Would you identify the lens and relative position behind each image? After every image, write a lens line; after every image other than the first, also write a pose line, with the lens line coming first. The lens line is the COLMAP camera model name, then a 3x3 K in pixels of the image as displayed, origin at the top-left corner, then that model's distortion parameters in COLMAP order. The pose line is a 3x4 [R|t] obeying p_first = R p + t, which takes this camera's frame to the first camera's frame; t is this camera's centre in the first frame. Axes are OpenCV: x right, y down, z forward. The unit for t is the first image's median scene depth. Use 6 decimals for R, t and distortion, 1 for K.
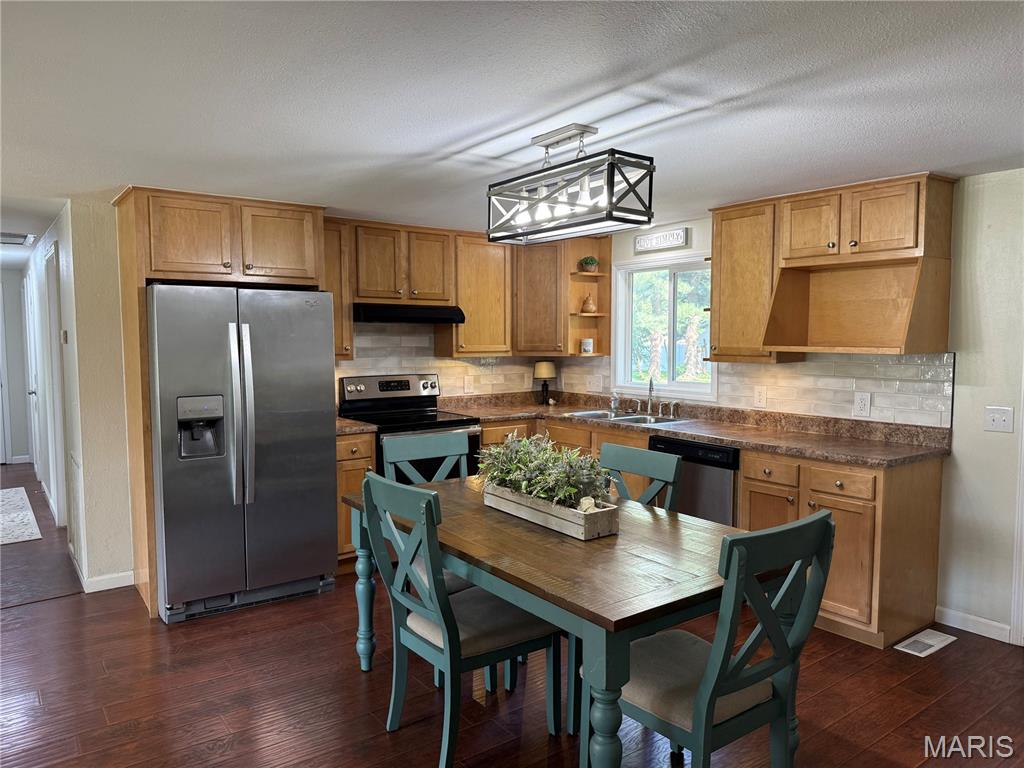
lens RADIAL K [[712.9, 0, 511.6], [0, 712.9, 387.2], [0, 0, 1]] dist [0.051540, -0.000141]
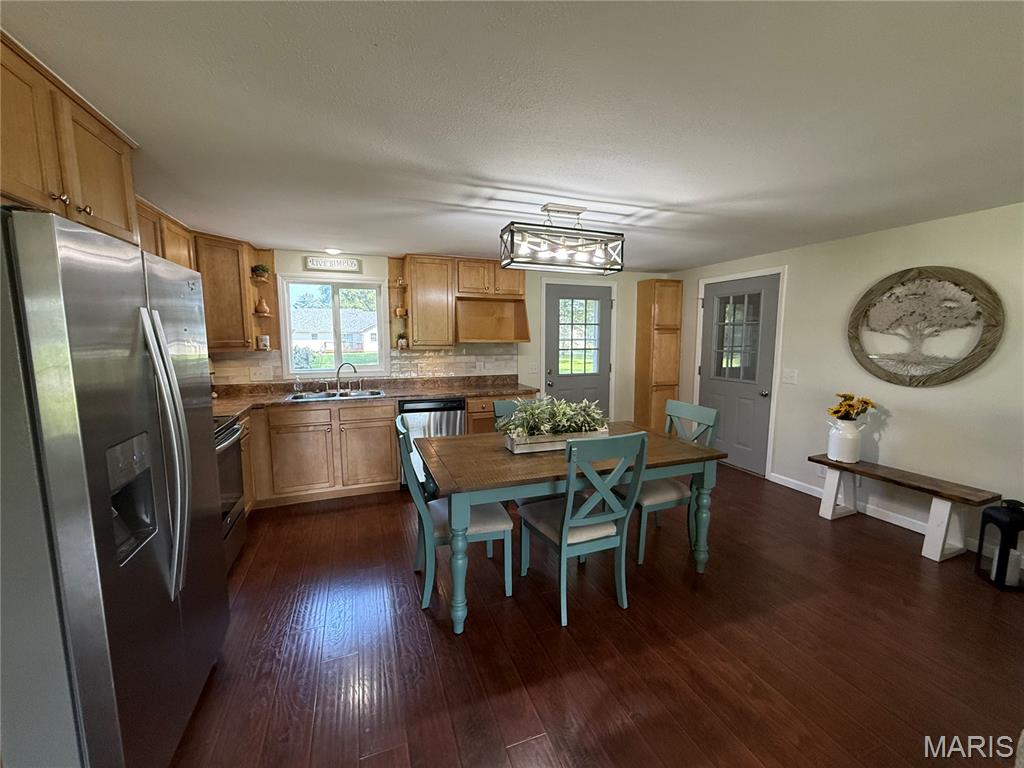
lens RADIAL K [[410.1, 0, 511.8], [0, 410.1, 381.8], [0, 0, 1]] dist [0.014550, 0.000084]
pose [[0.279233, -0.108311, 0.954095, -0.599461], [0.067731, 0.993365, 0.092947, -0.038798], [-0.957832, 0.038668, 0.284716, 0.581054]]
